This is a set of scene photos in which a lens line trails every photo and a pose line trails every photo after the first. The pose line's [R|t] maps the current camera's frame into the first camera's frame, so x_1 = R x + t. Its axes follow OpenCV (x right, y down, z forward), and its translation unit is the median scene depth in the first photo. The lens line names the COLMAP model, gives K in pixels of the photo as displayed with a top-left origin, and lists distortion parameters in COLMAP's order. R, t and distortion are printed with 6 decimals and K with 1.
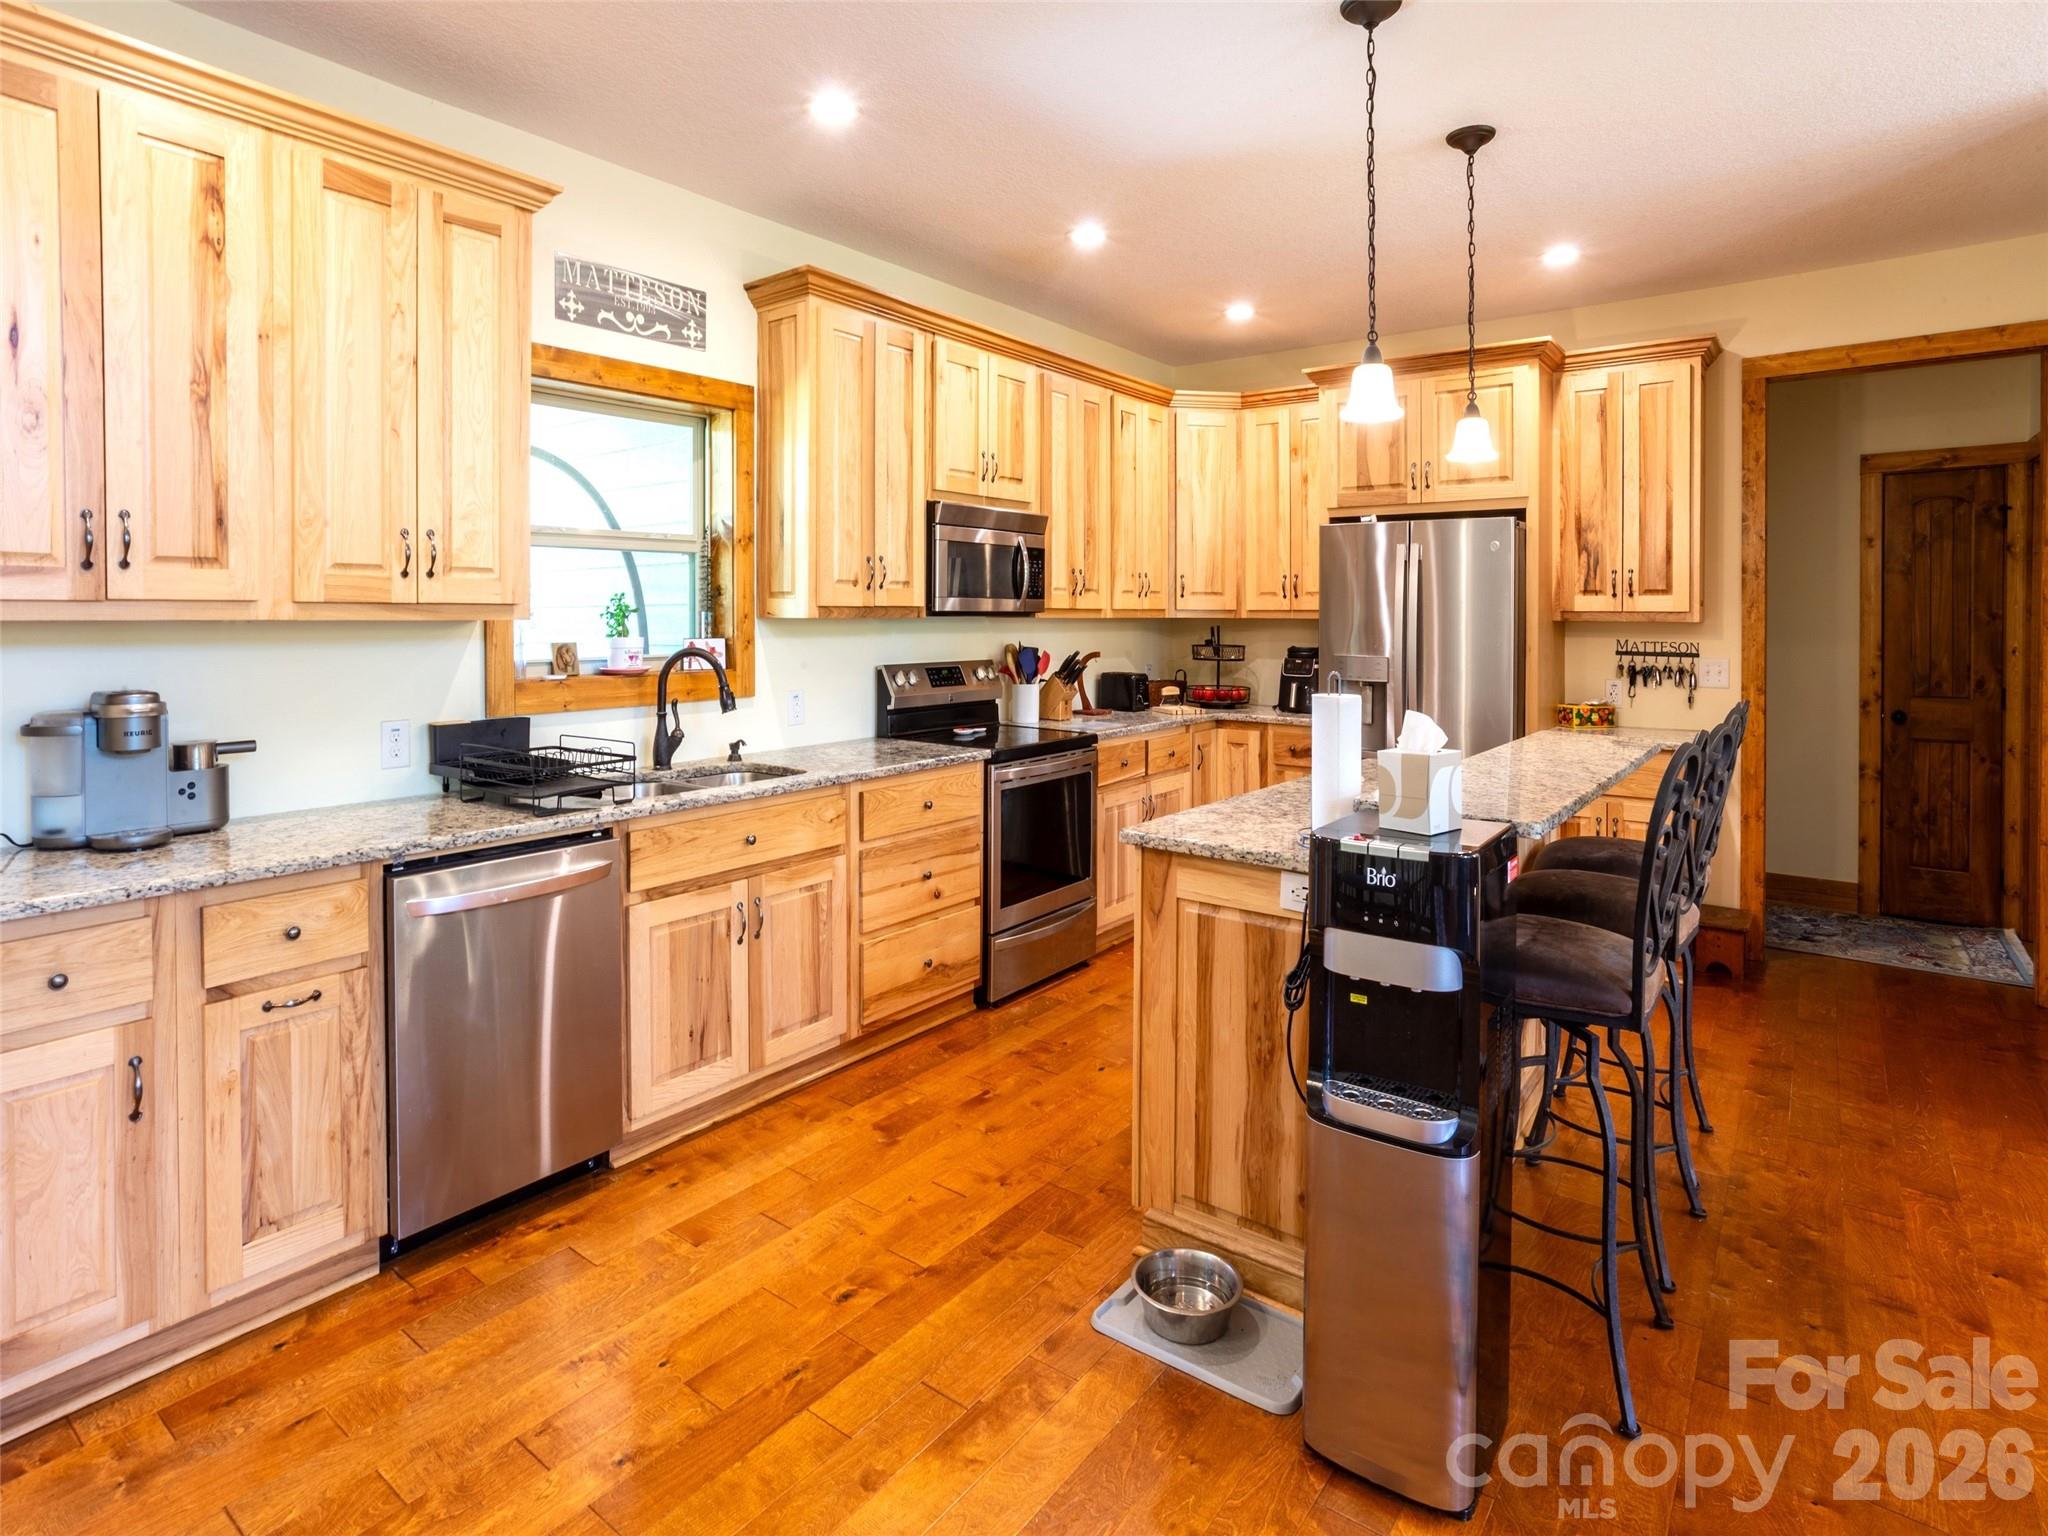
lens RADIAL K [[1081.4, 0, 987.8], [0, 1081.4, 760.5], [0, 0, 1]] dist [-0.042250, 0.000361]
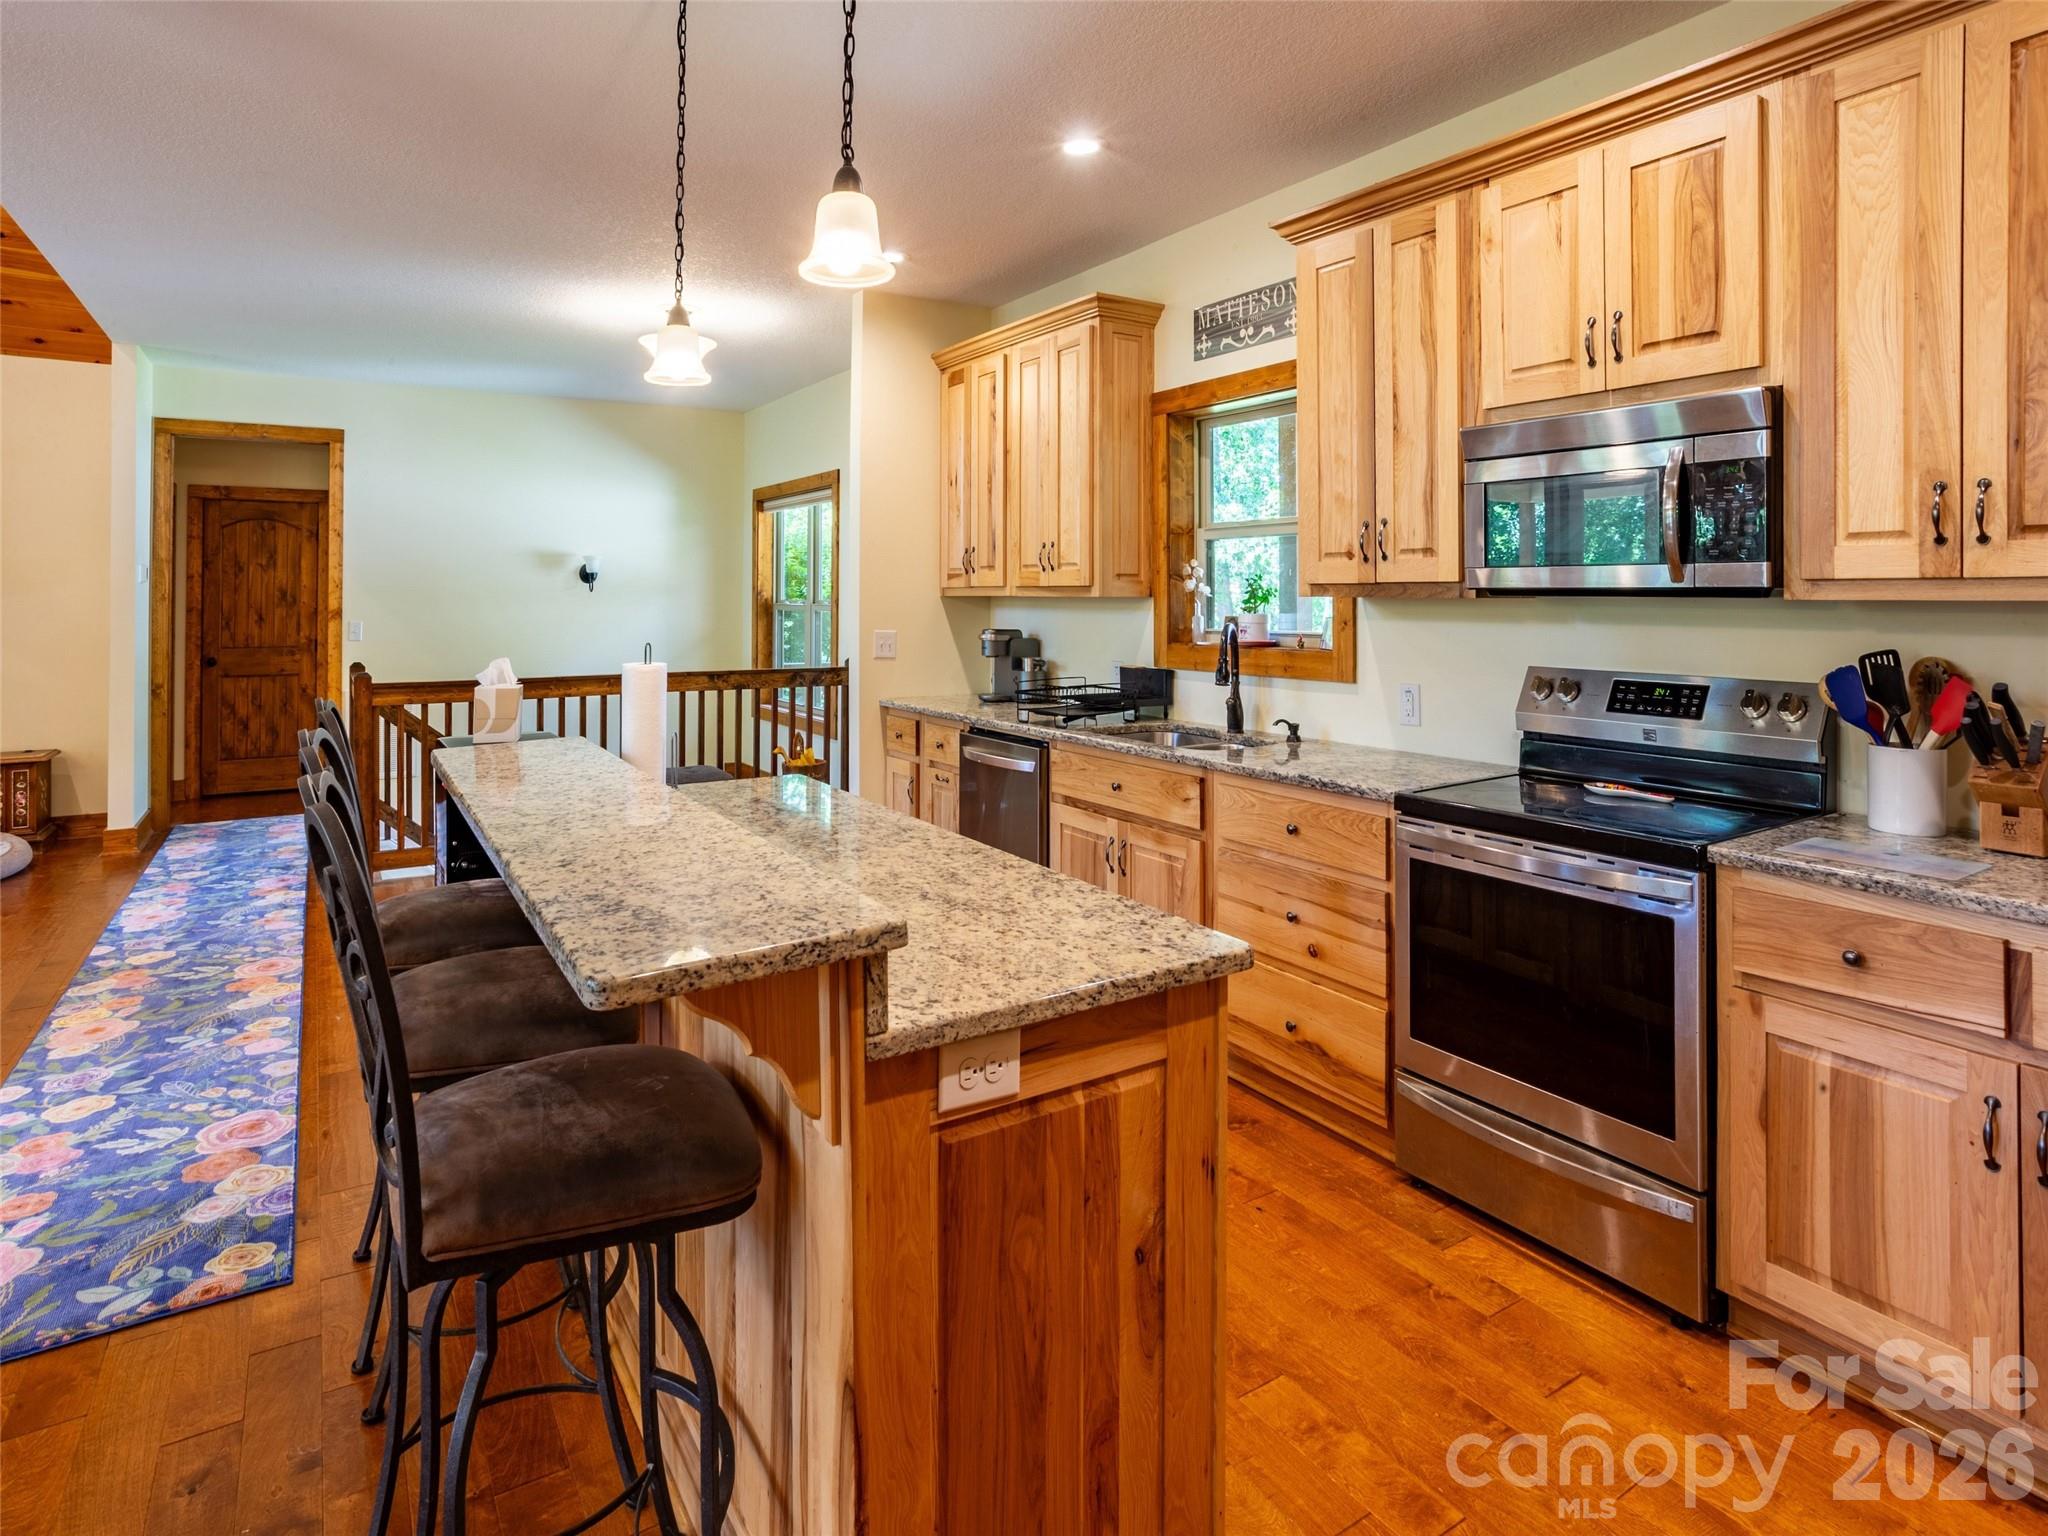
lens RADIAL K [[1081.4, 0, 987.8], [0, 1081.4, 760.5], [0, 0, 1]] dist [-0.042250, 0.000361]
pose [[-0.350182, 0.142068, -0.925845, 0.756574], [-0.118274, 0.973813, 0.194163, -0.136723], [0.929185, 0.177496, -0.324208, 1.023275]]
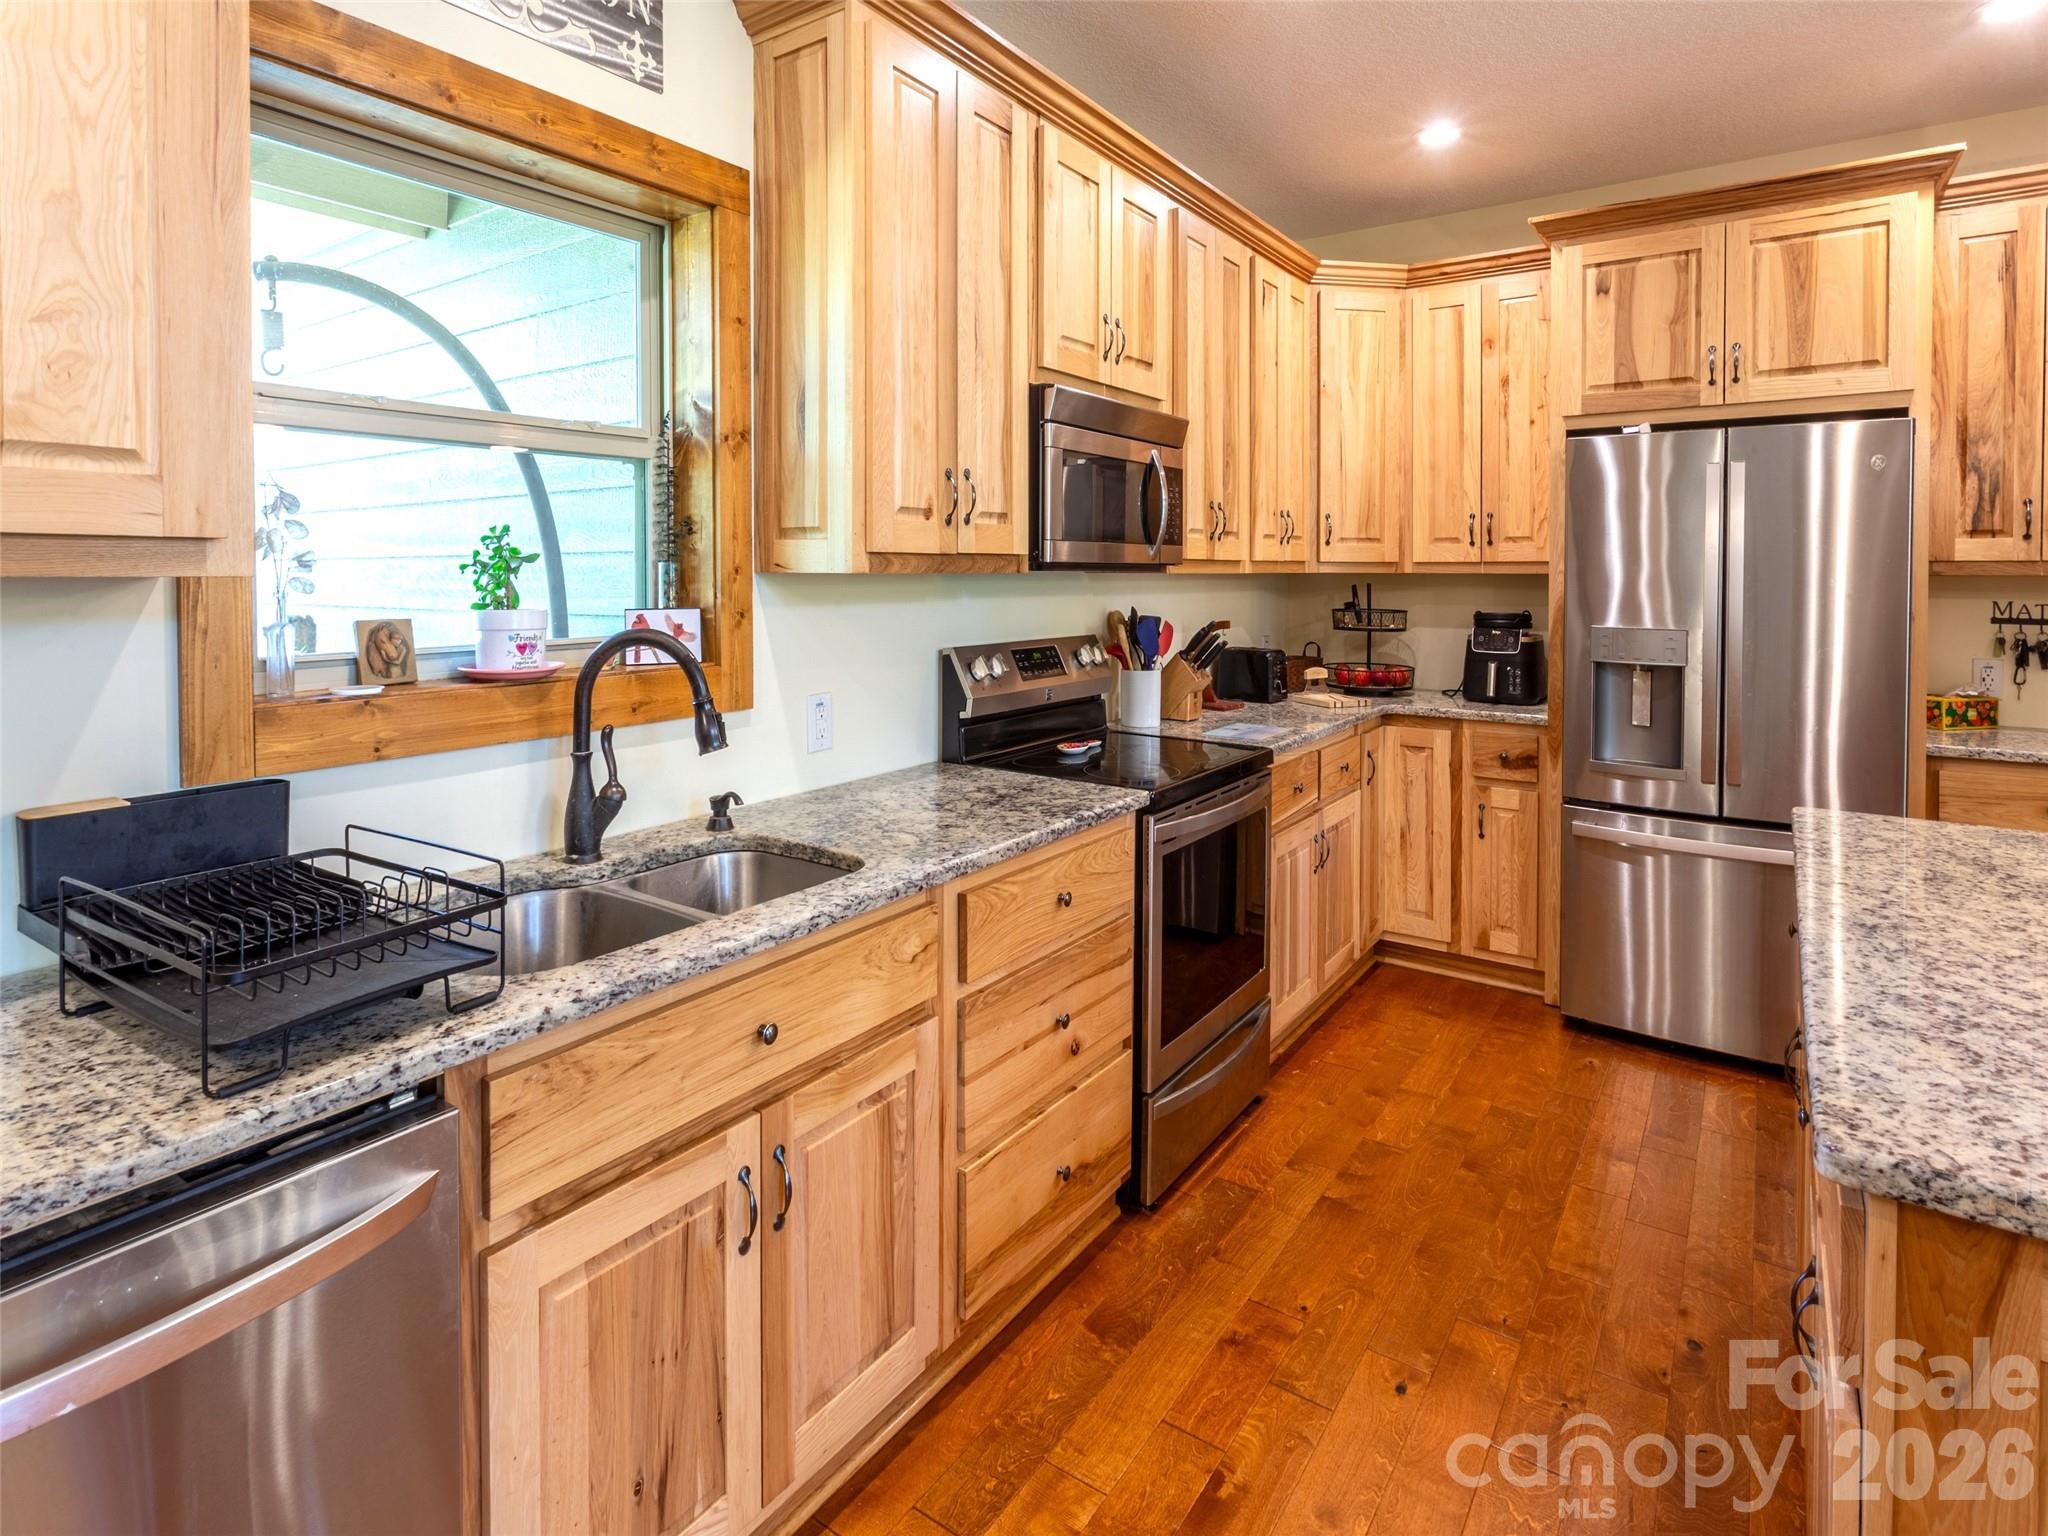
lens RADIAL K [[1098.4, 0, 1028.4], [0, 1098.4, 691.3], [0, 0, 1]] dist [-0.001575, 0.000532]
pose [[0.997515, -0.007704, 0.070029, -0.108355], [0.009392, 0.999672, -0.023806, -0.052490], [-0.069823, 0.024404, 0.997261, 0.397141]]
